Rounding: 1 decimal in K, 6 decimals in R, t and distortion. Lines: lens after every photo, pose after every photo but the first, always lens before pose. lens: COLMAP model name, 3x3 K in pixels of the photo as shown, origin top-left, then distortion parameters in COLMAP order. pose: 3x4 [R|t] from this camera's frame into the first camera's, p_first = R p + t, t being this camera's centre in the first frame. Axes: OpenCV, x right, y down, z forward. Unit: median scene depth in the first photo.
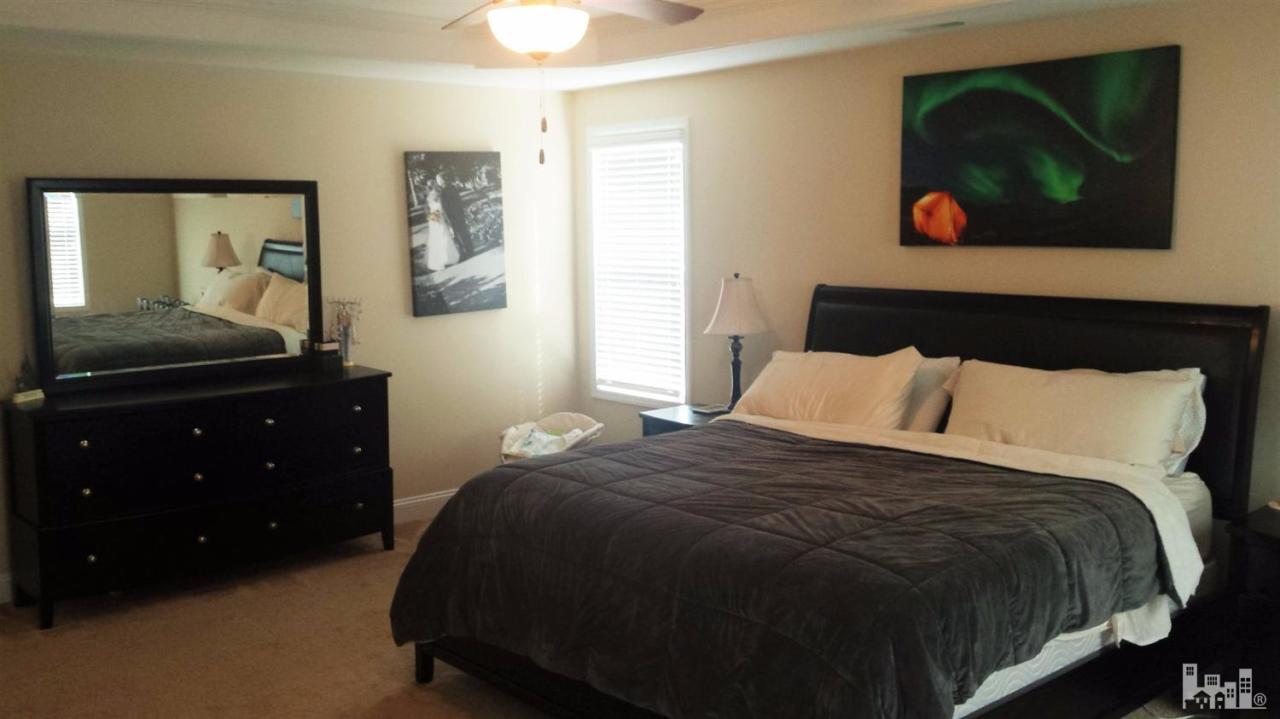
lens RADIAL K [[1142.4, 0, 639.3], [0, 1142.4, 357.3], [0, 0, 1]] dist [-0.018079, -0.001533]
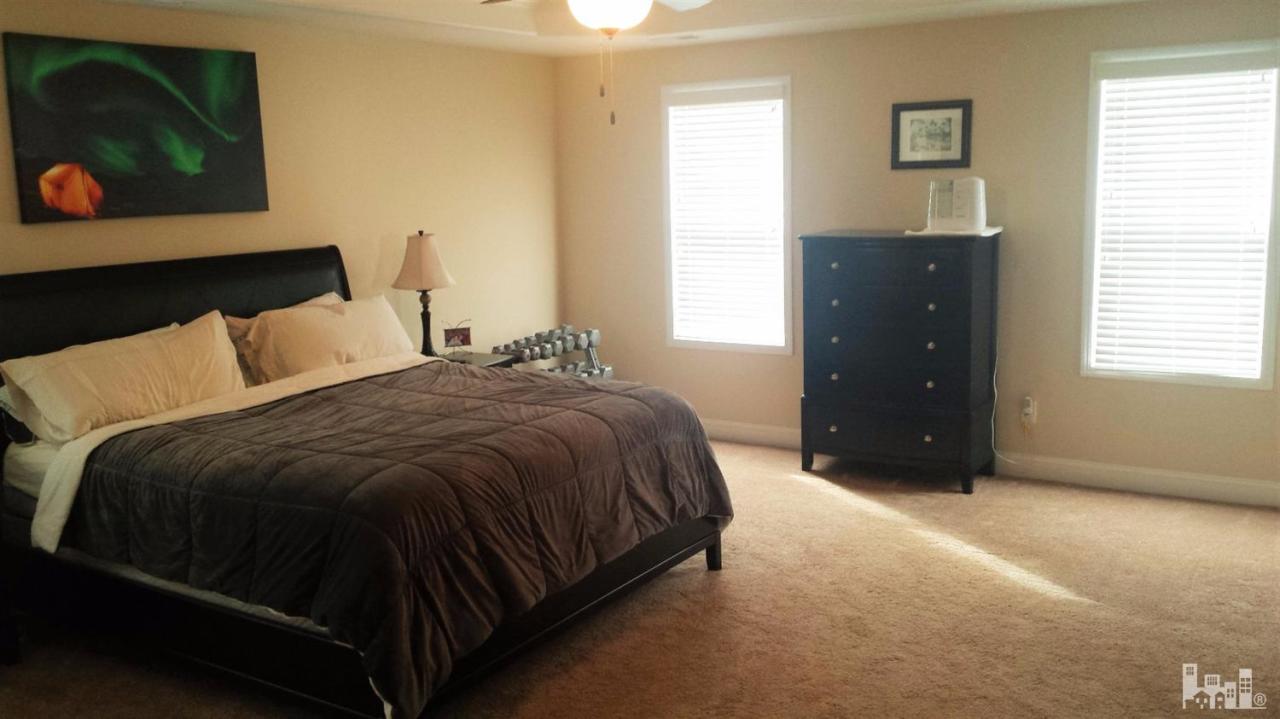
lens RADIAL K [[1142.4, 0, 641.0], [0, 1142.4, 357.7], [0, 0, 1]] dist [-0.018079, -0.001533]
pose [[-0.283196, -0.144726, 0.948079, -0.823151], [0.135565, 0.972582, 0.188961, -0.106789], [-0.949432, 0.182039, -0.255812, 0.856680]]
